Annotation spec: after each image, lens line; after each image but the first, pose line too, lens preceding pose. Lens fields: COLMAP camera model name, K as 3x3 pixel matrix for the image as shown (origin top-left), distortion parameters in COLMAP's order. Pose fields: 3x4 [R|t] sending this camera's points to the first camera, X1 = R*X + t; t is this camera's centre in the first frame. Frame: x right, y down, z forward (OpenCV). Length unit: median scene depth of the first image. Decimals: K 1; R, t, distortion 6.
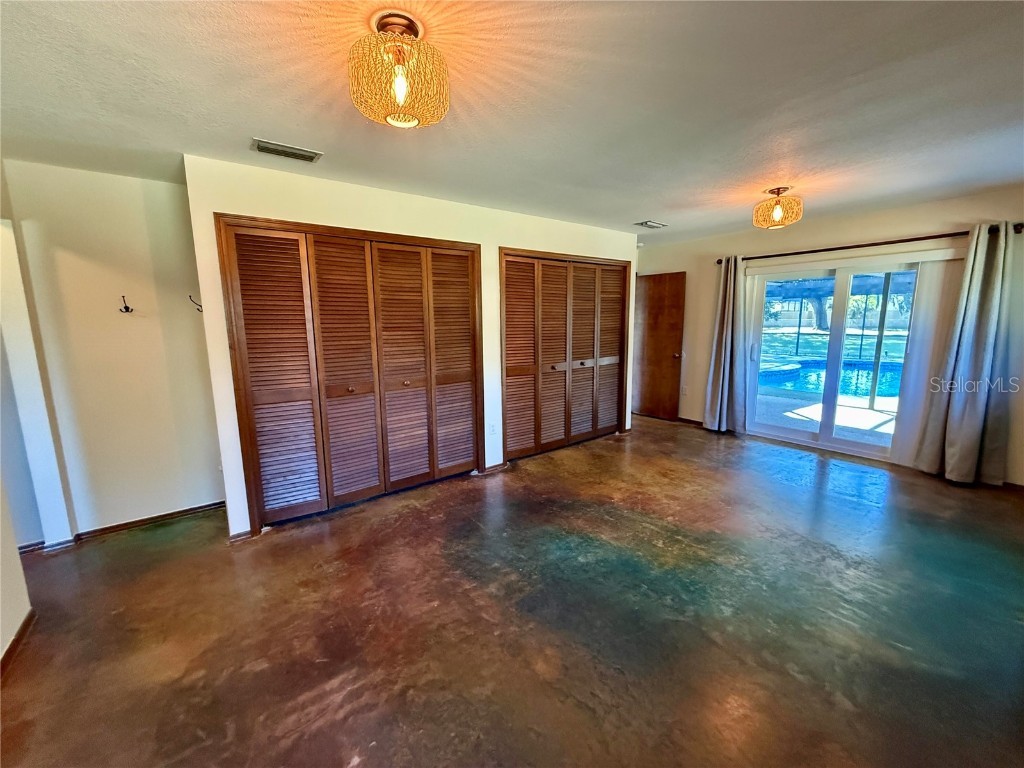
lens RADIAL K [[410.4, 0, 512.0], [0, 410.4, 384.0], [0, 0, 1]] dist [0.000640, 0.000031]
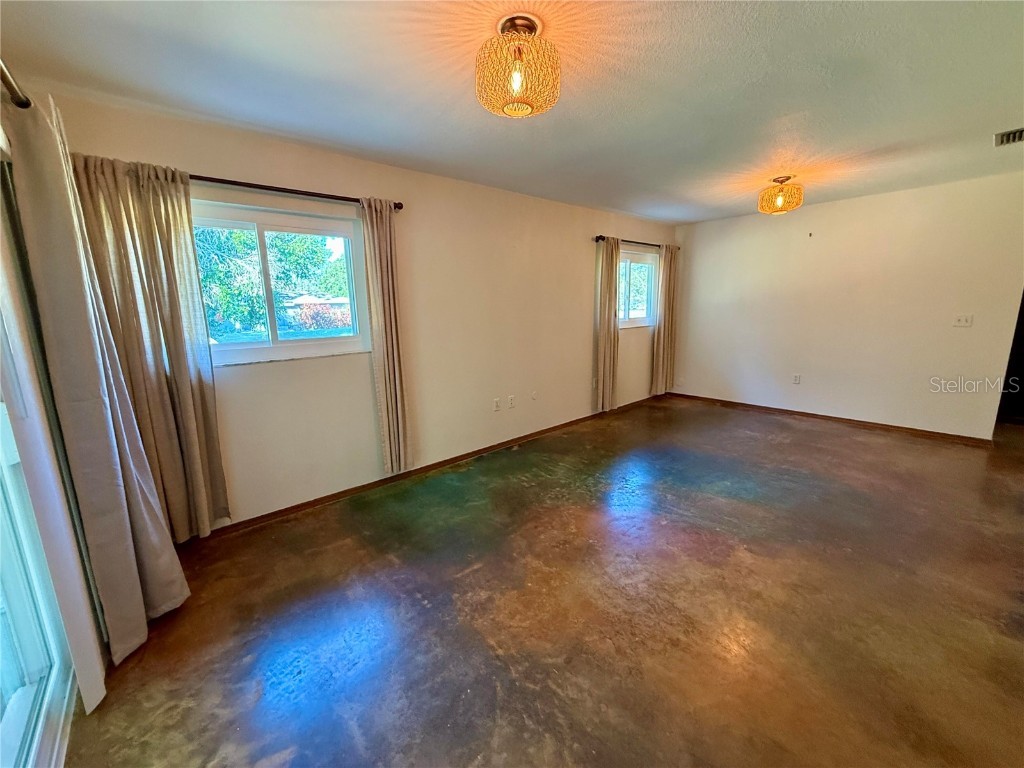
lens RADIAL K [[410.4, 0, 512.0], [0, 410.4, 384.0], [0, 0, 1]] dist [0.000640, 0.000031]
pose [[-0.996601, 0.048585, -0.066533, 0.855057], [0.023025, 0.939674, 0.341294, -0.294459], [0.079102, 0.338602, -0.937599, 1.926945]]
